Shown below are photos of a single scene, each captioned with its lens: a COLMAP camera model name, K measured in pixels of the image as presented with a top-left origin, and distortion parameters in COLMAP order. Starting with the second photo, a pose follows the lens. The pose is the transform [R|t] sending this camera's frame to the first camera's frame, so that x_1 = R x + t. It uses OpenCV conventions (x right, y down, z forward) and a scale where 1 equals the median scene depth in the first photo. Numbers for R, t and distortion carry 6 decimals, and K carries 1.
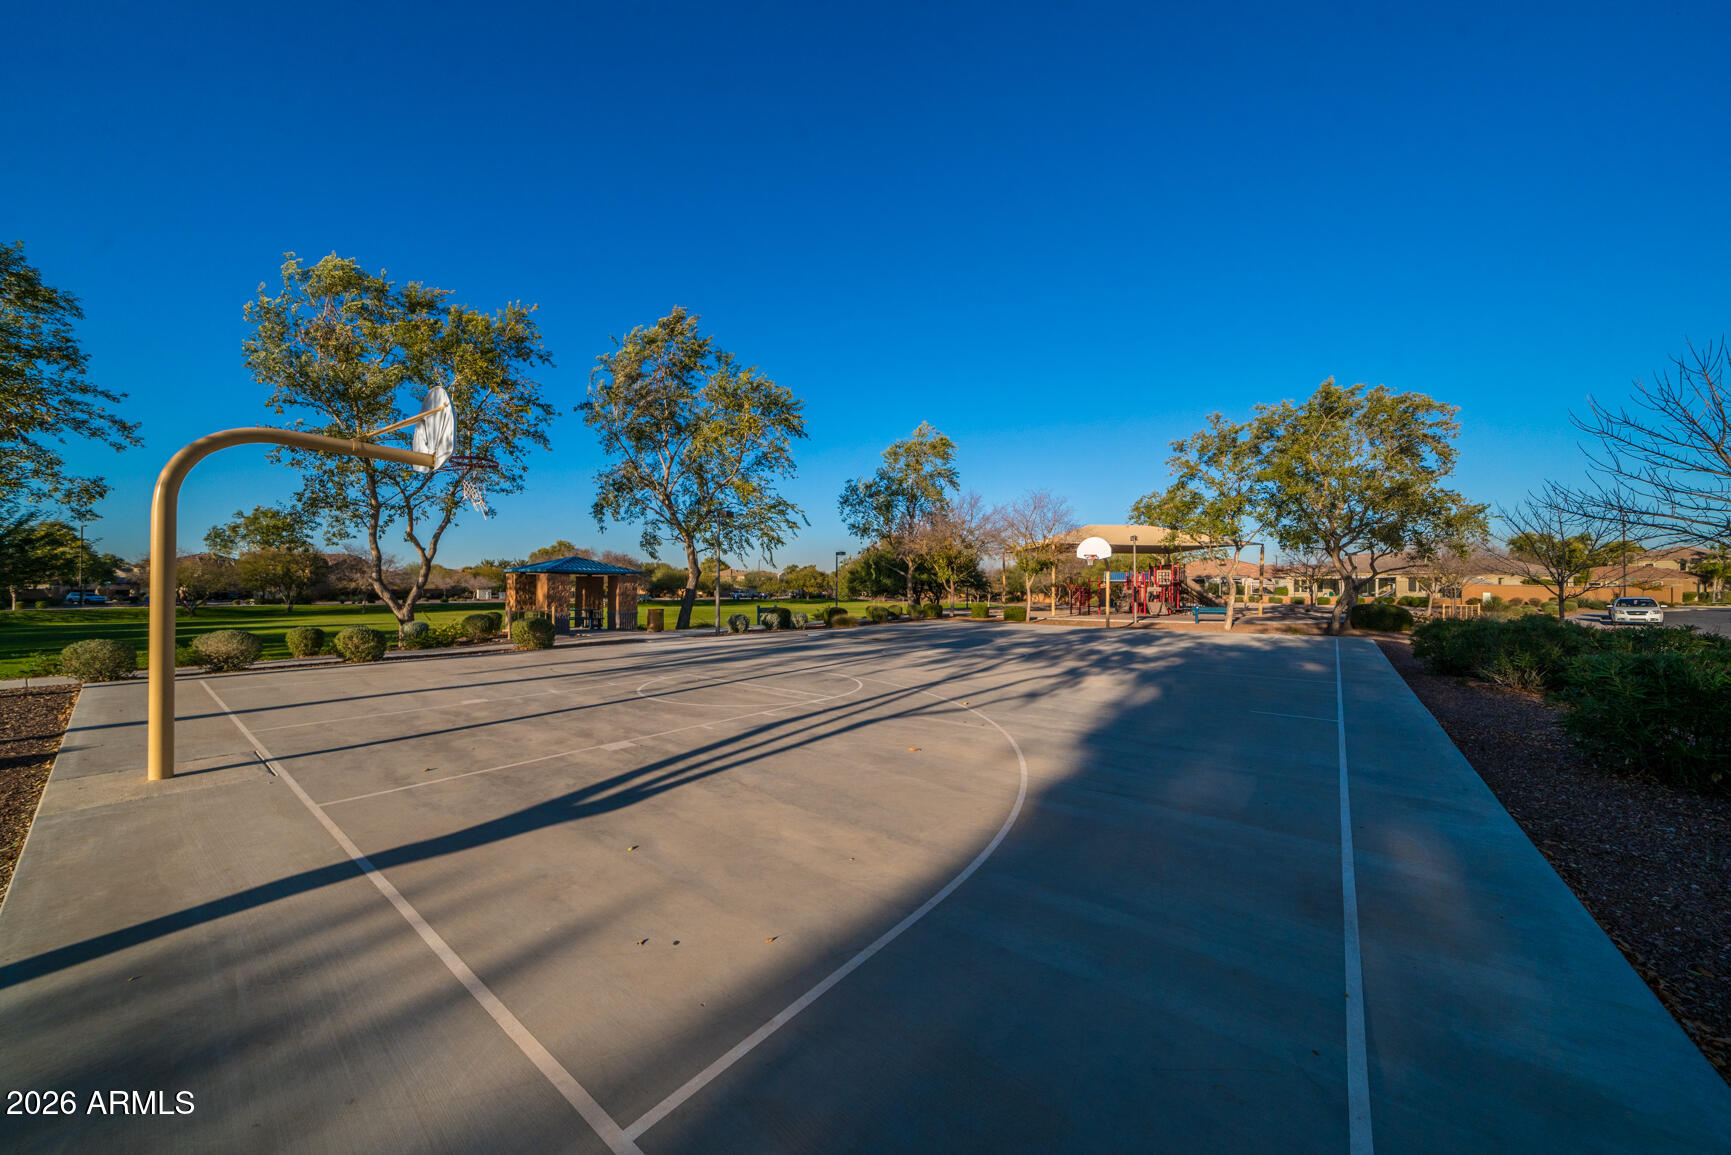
lens RADIAL K [[592.8, 0, 853.3], [0, 592.8, 584.7], [0, 0, 1]] dist [-0.000156, -0.000173]
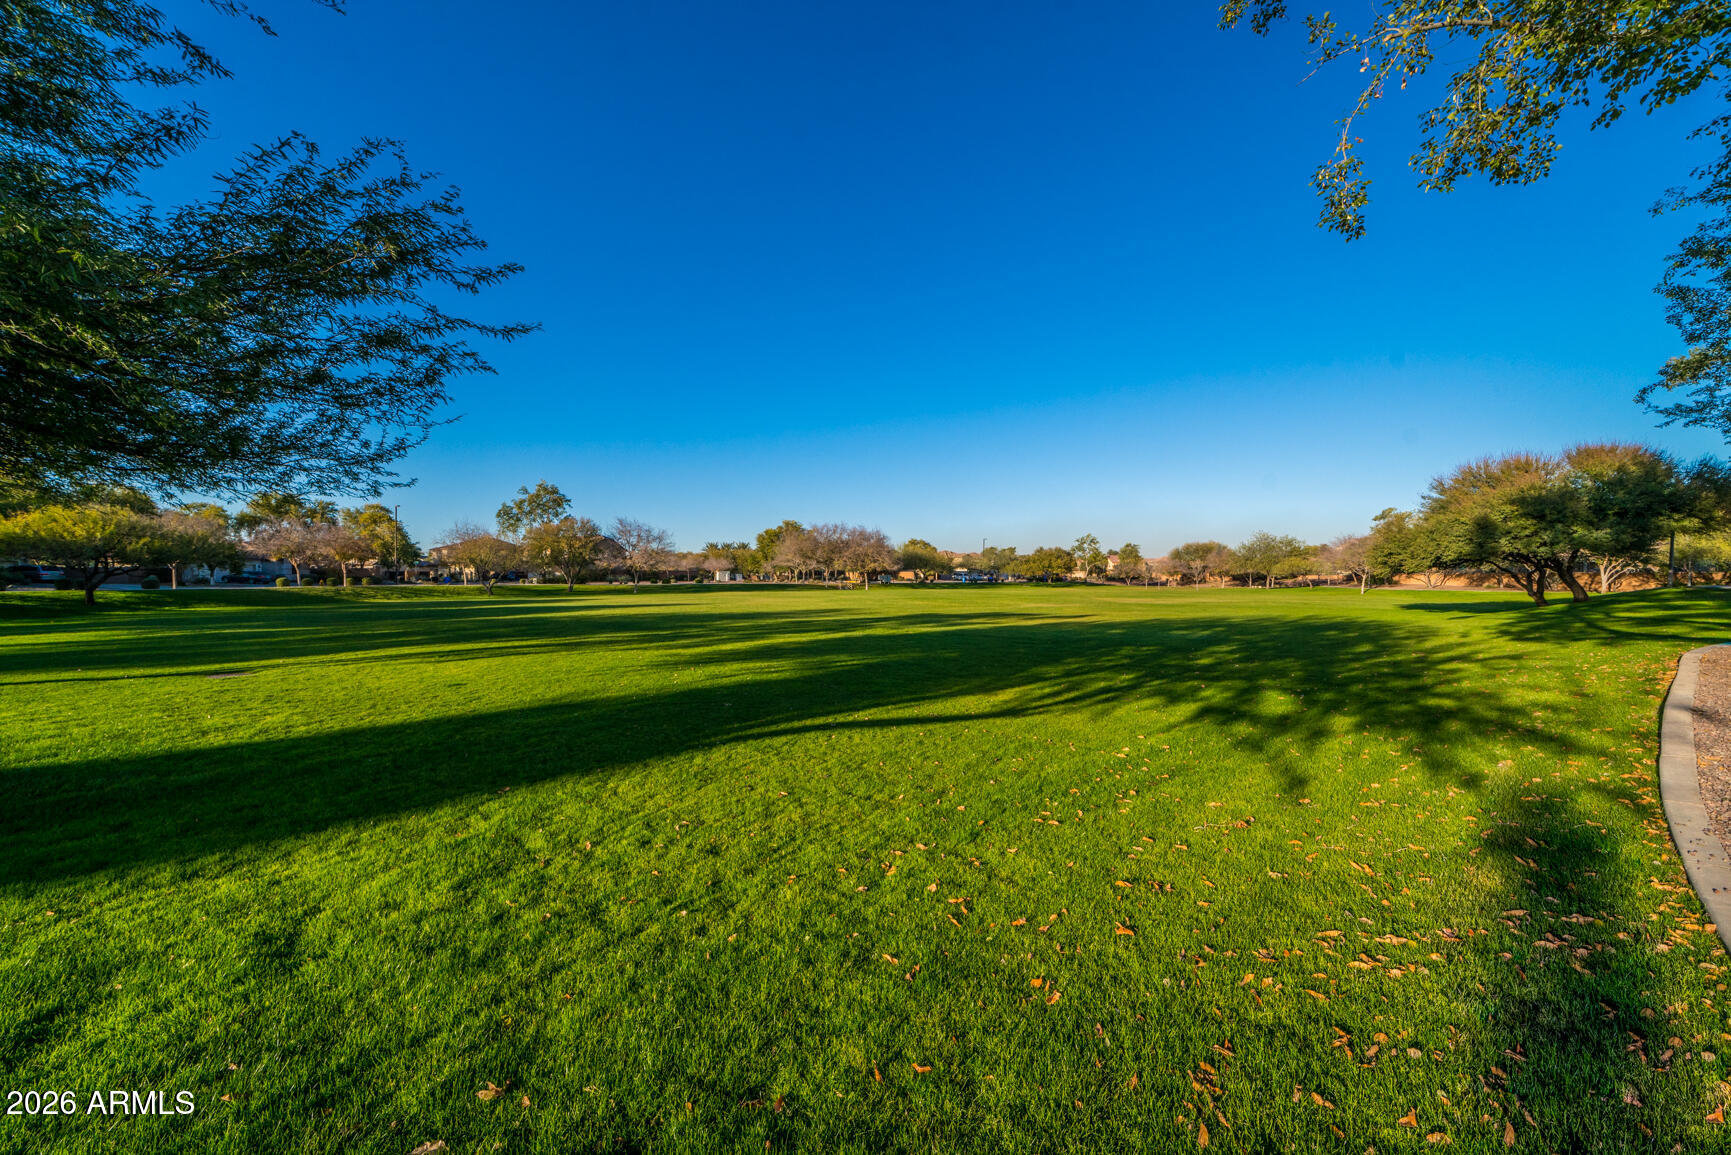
lens RADIAL K [[592.8, 0, 878.2], [0, 592.8, 576.3], [0, 0, 1]] dist [-0.000156, -0.000173]
pose [[0.973124, 0.003836, -0.230249, -0.243900], [-0.001748, 0.999955, 0.009274, 0.011654], [0.230275, -0.008622, 0.973087, 0.183499]]
